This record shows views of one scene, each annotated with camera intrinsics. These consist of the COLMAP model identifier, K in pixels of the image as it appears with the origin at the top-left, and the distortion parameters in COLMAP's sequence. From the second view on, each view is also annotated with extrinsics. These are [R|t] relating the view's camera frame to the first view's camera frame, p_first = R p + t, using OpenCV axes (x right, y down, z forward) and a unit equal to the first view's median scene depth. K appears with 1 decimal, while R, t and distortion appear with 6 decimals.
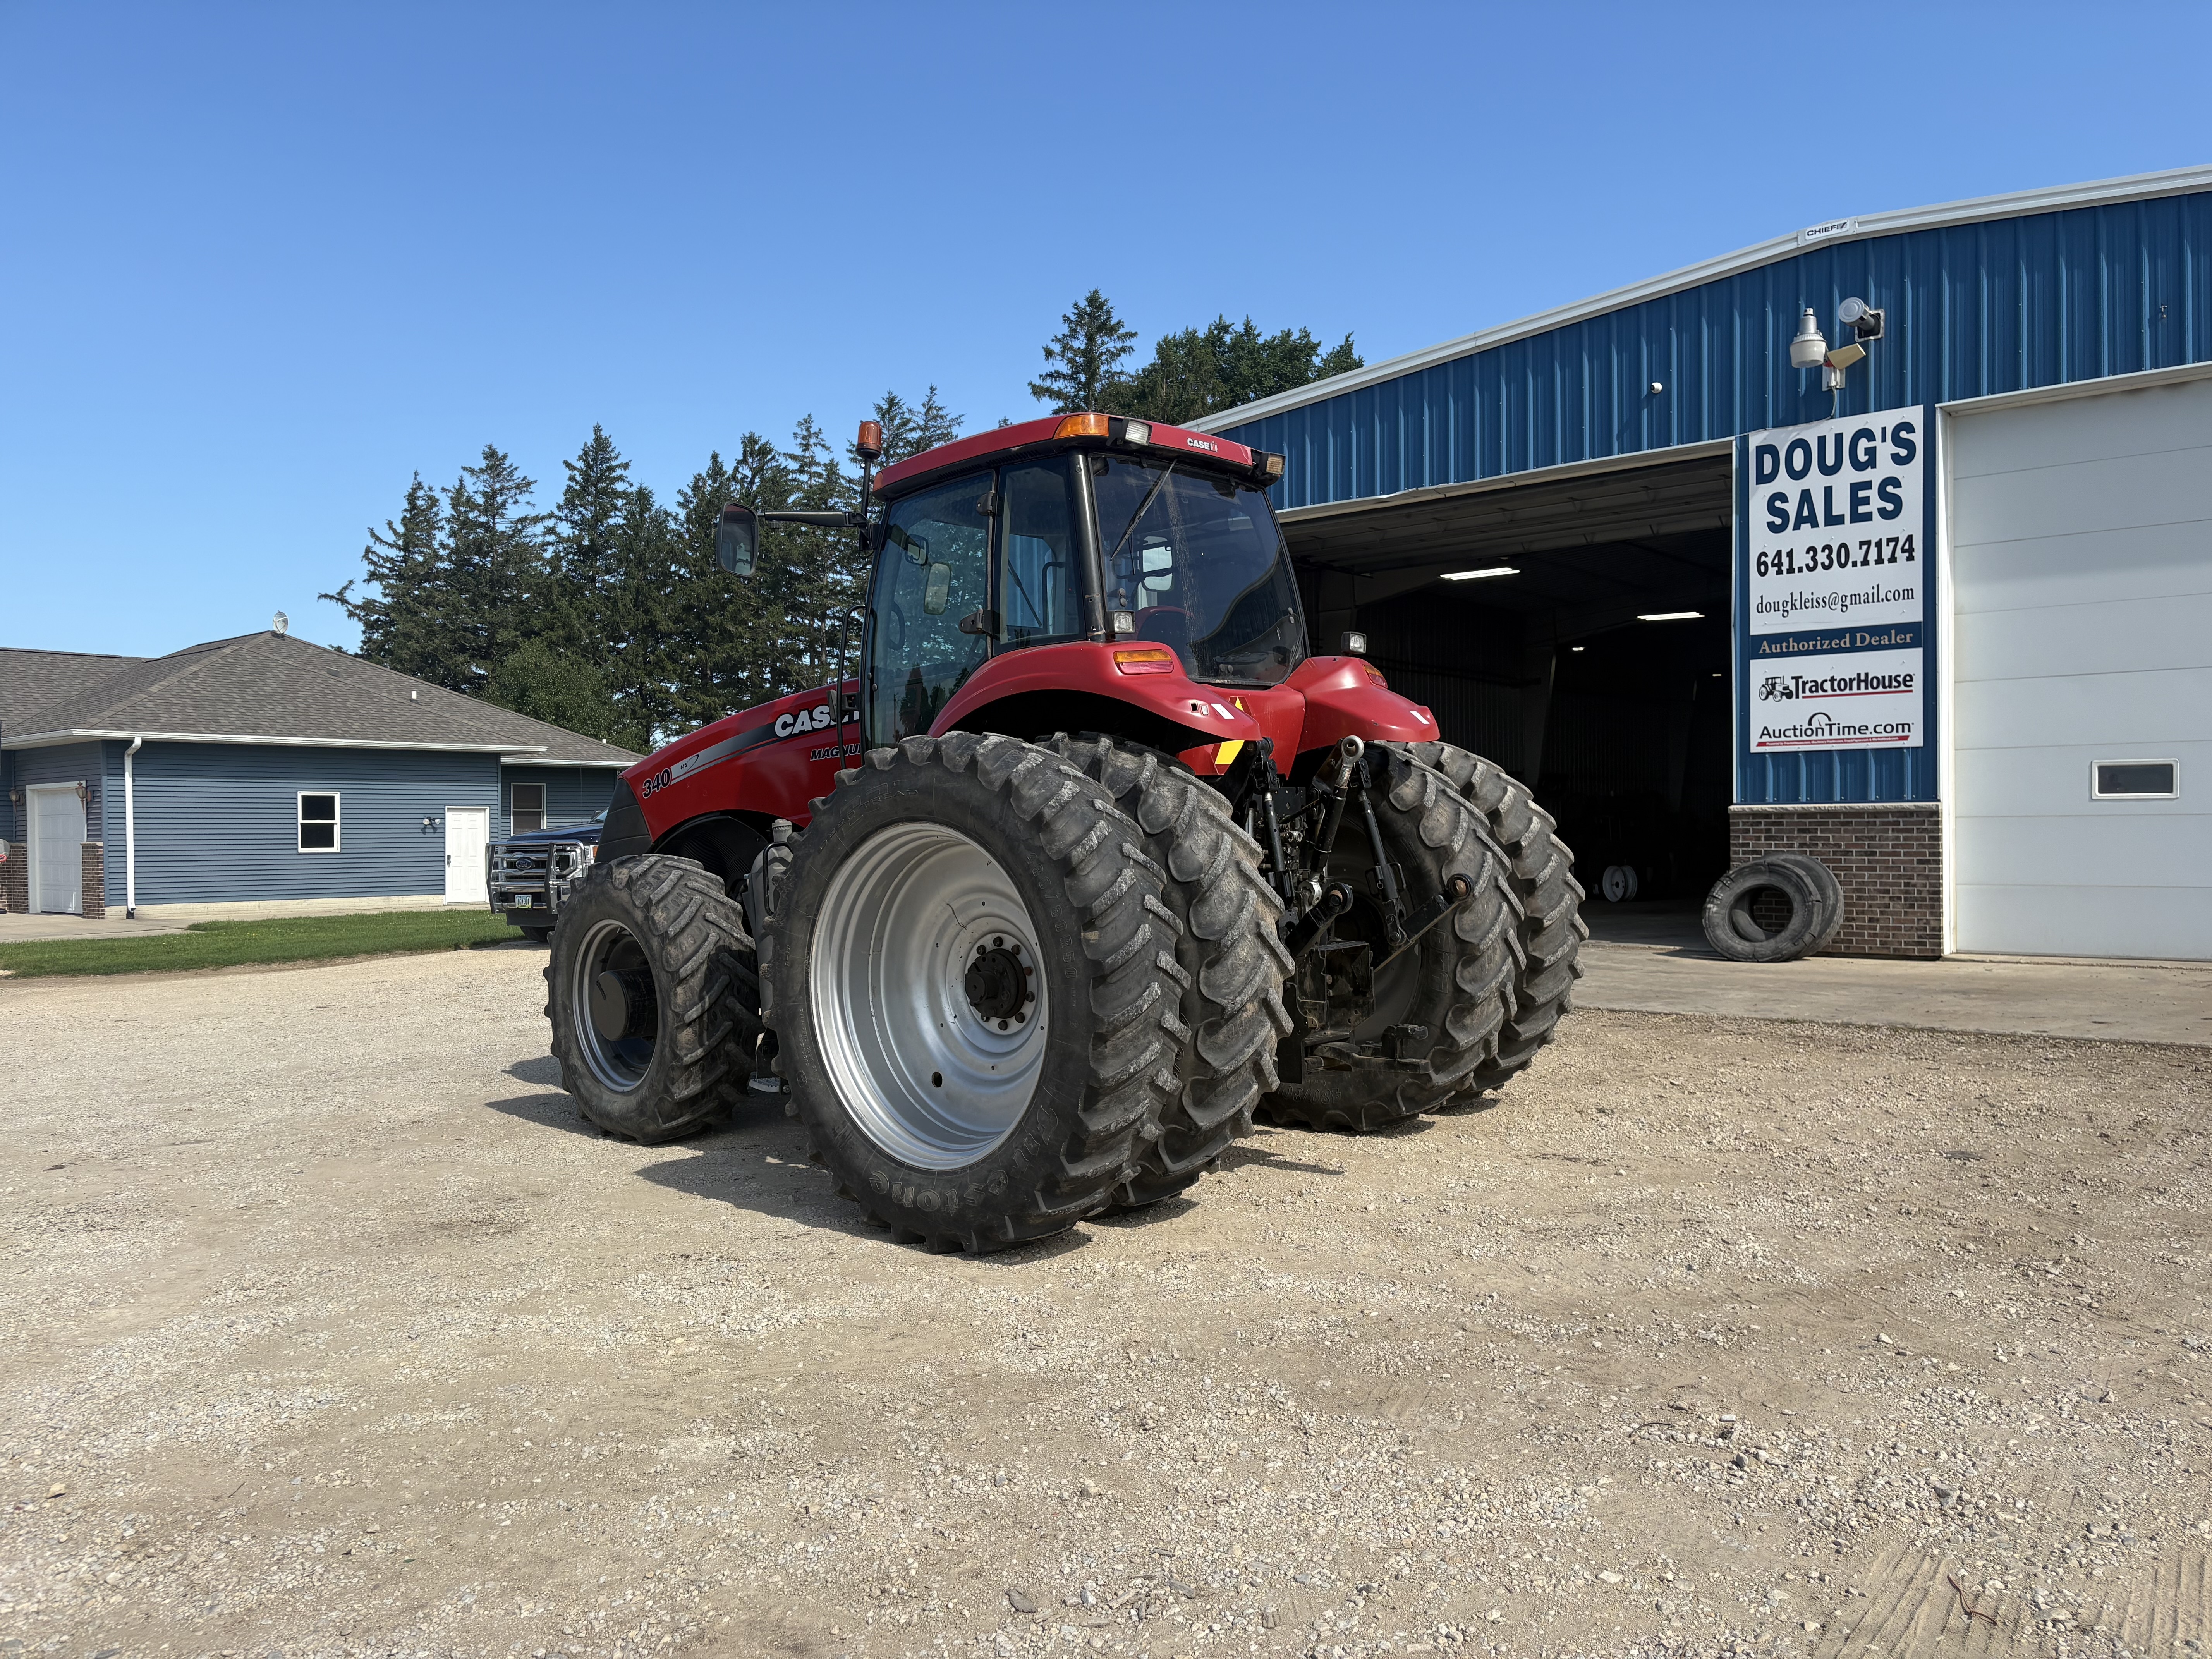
lens RADIAL K [[1652.4, 0, 1103.0], [0, 1652.4, 866.8], [0, 0, 1]] dist [0.067113, 0.003764]
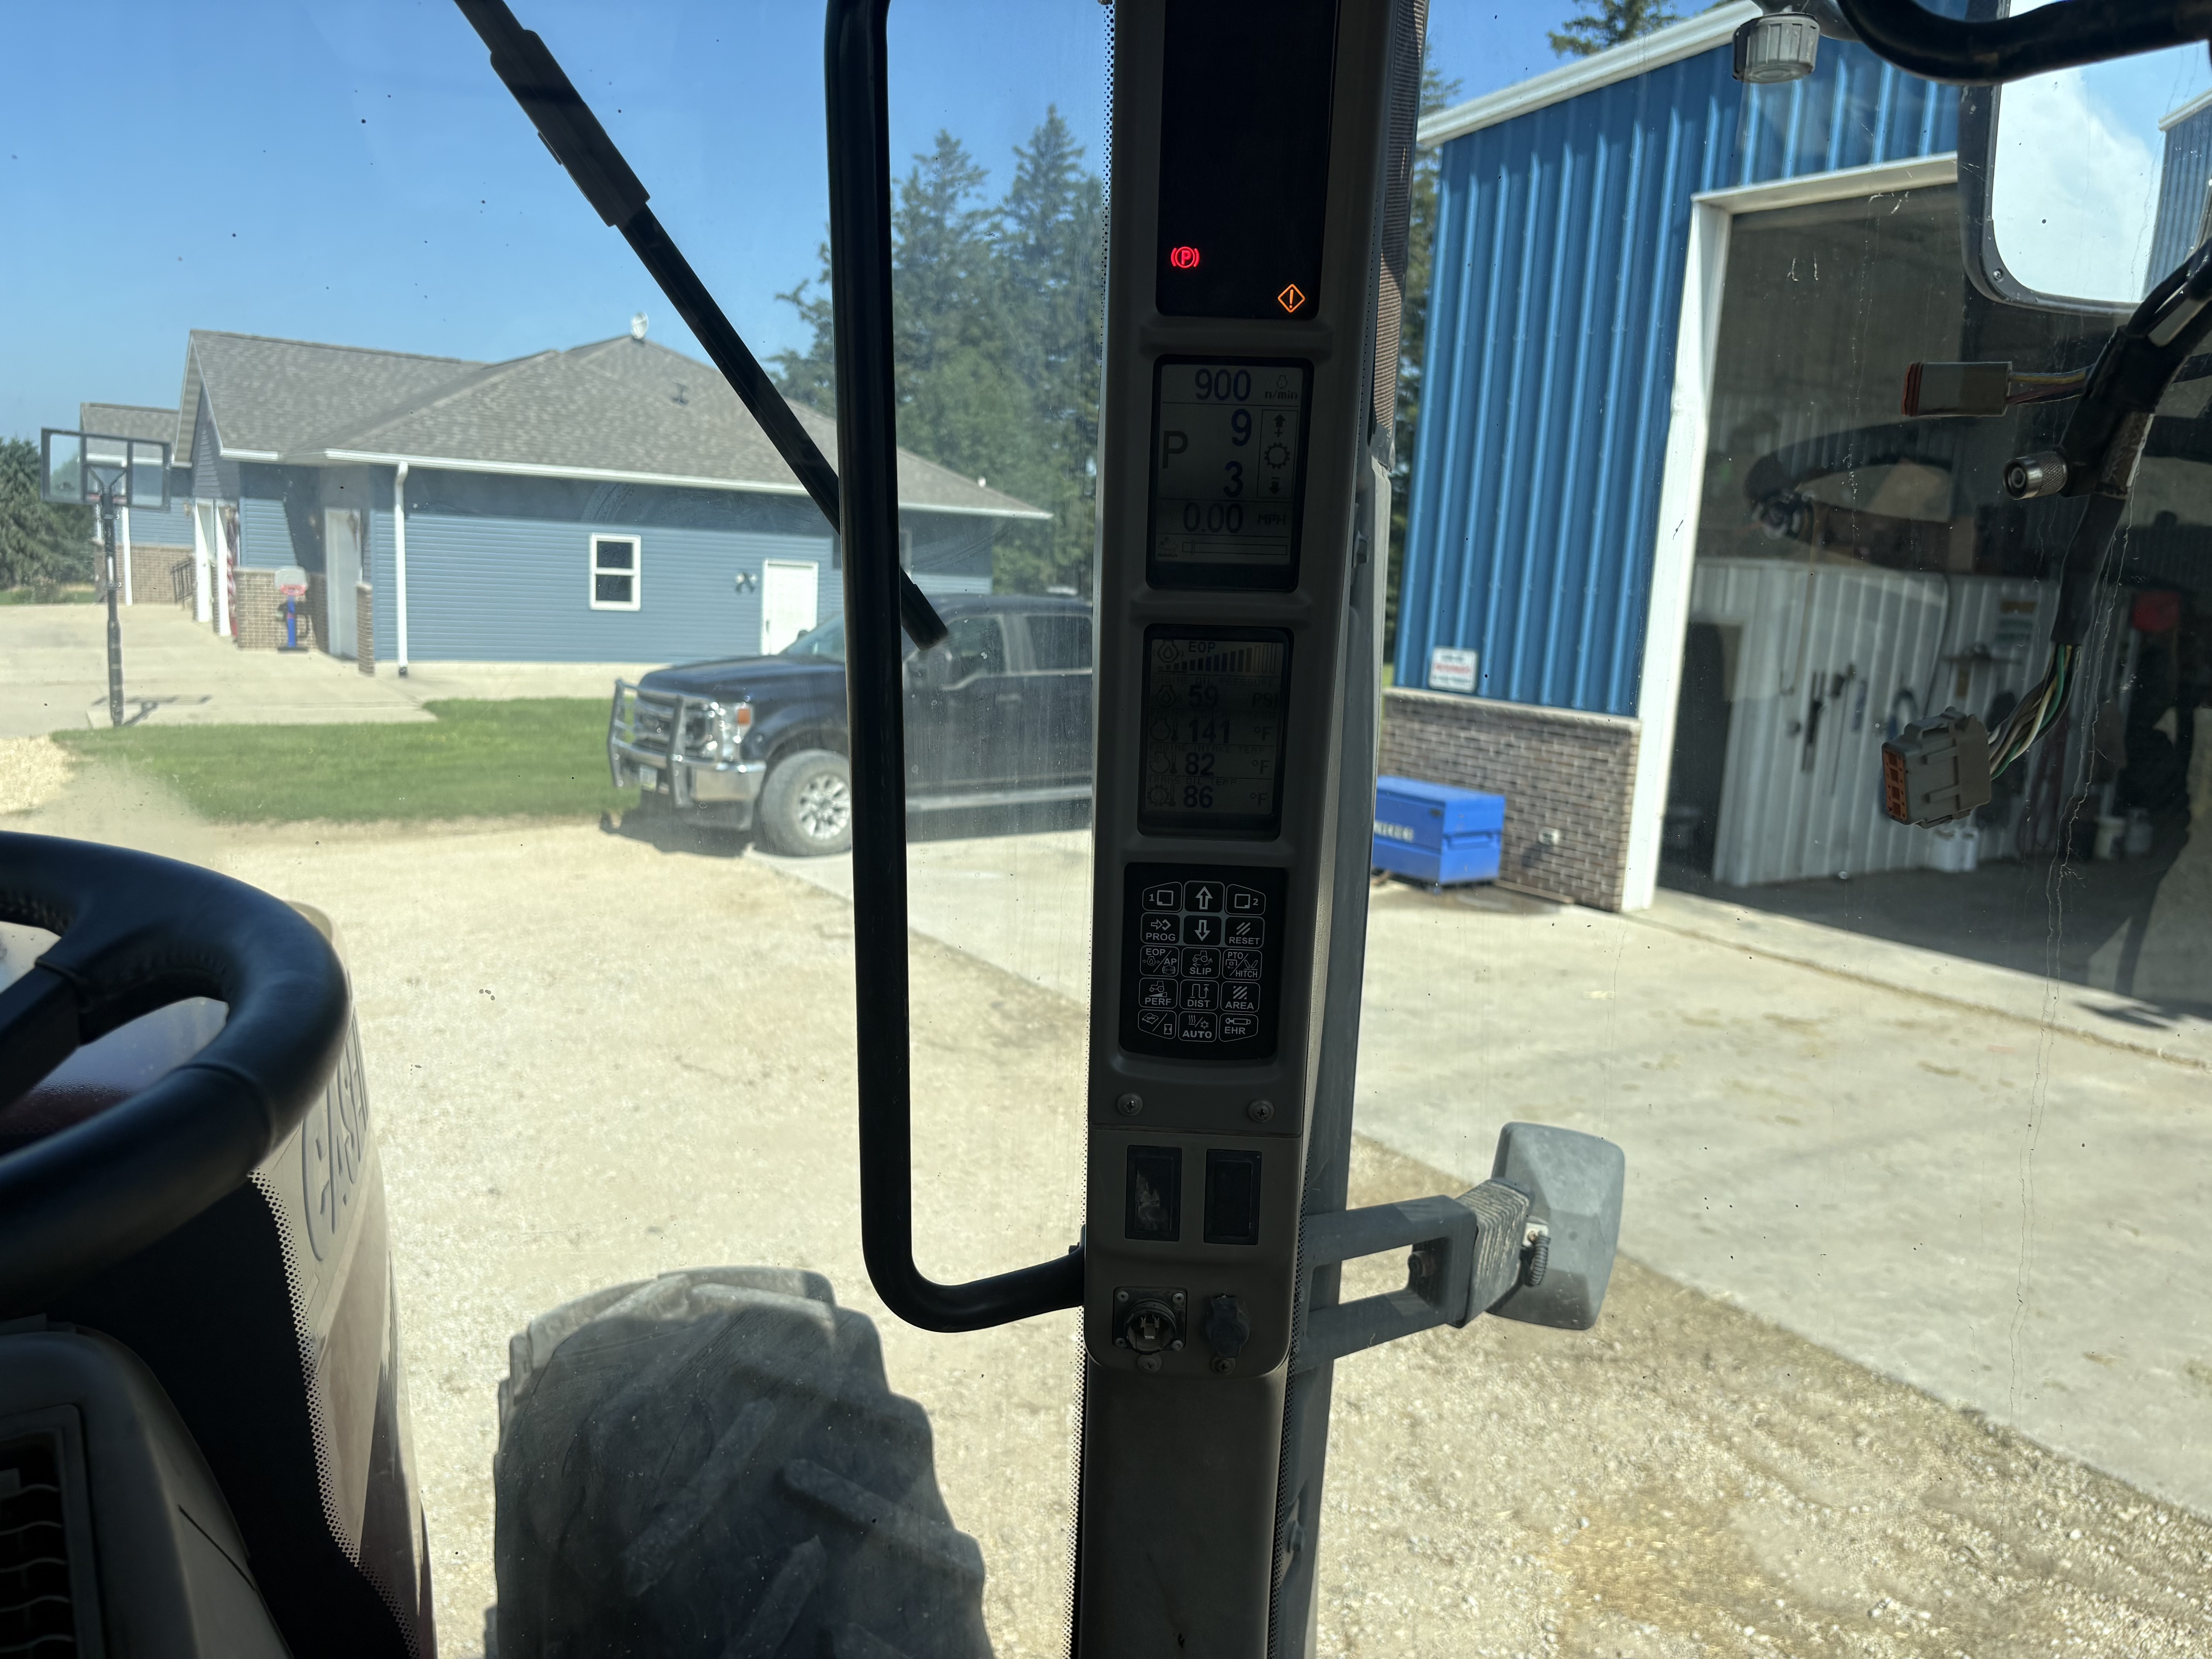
lens RADIAL K [[1681.0, 0, 1118.0], [0, 1681.0, 864.8], [0, 0, 1]] dist [0.015963, -0.004868]
pose [[0.962637, 0.113762, -0.245741, 0.000048], [-0.074176, 0.983543, 0.164748, -0.043490], [0.260439, -0.140365, 0.955233, 0.255189]]
